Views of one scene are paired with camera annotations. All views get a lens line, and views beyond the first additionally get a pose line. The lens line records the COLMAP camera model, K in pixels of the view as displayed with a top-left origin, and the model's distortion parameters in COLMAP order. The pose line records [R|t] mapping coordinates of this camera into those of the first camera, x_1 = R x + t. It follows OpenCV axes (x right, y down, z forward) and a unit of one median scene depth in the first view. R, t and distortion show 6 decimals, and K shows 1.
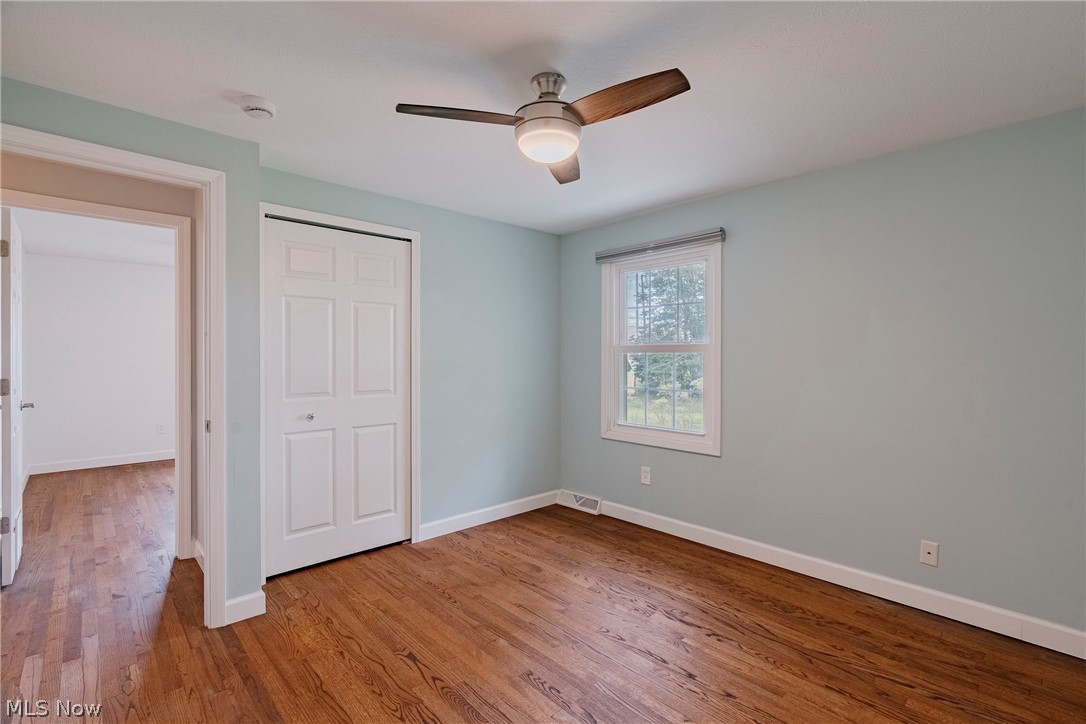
lens RADIAL K [[496.2, 0, 545.8], [0, 496.2, 356.4], [0, 0, 1]] dist [-0.007383, 0.002160]
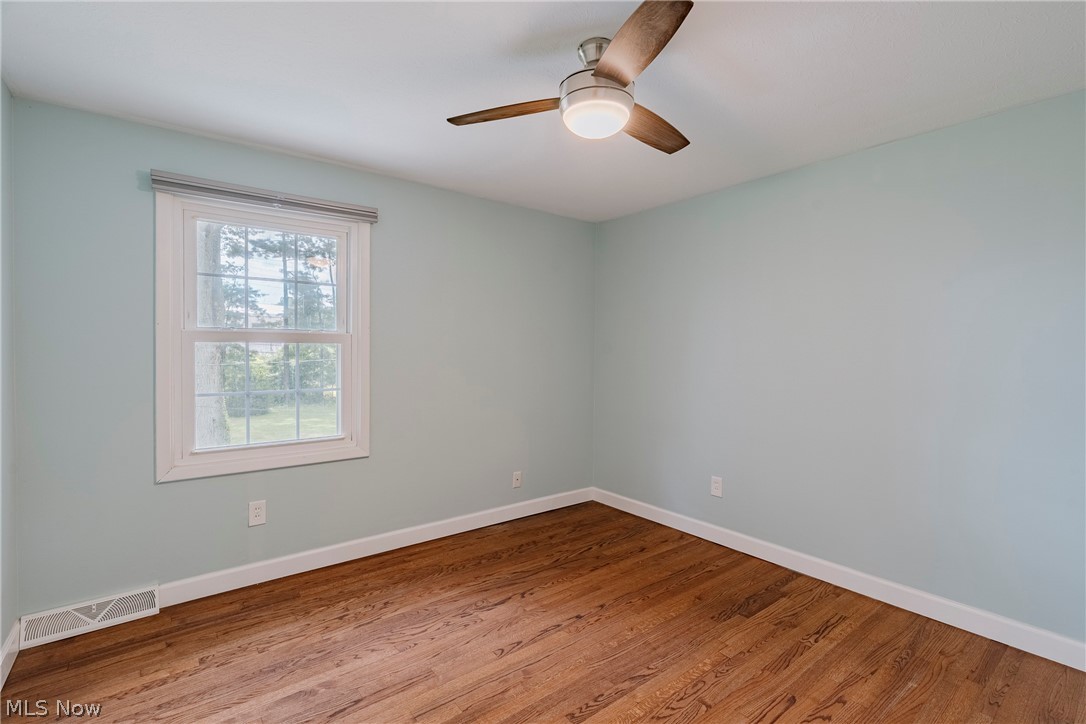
lens RADIAL K [[496.2, 0, 545.8], [0, 496.2, 356.4], [0, 0, 1]] dist [-0.007383, 0.002160]
pose [[0.084866, -0.013921, 0.996295, -0.642228], [-0.004102, 0.999889, 0.014321, 0.001117], [-0.996384, -0.005302, 0.084800, 0.705187]]
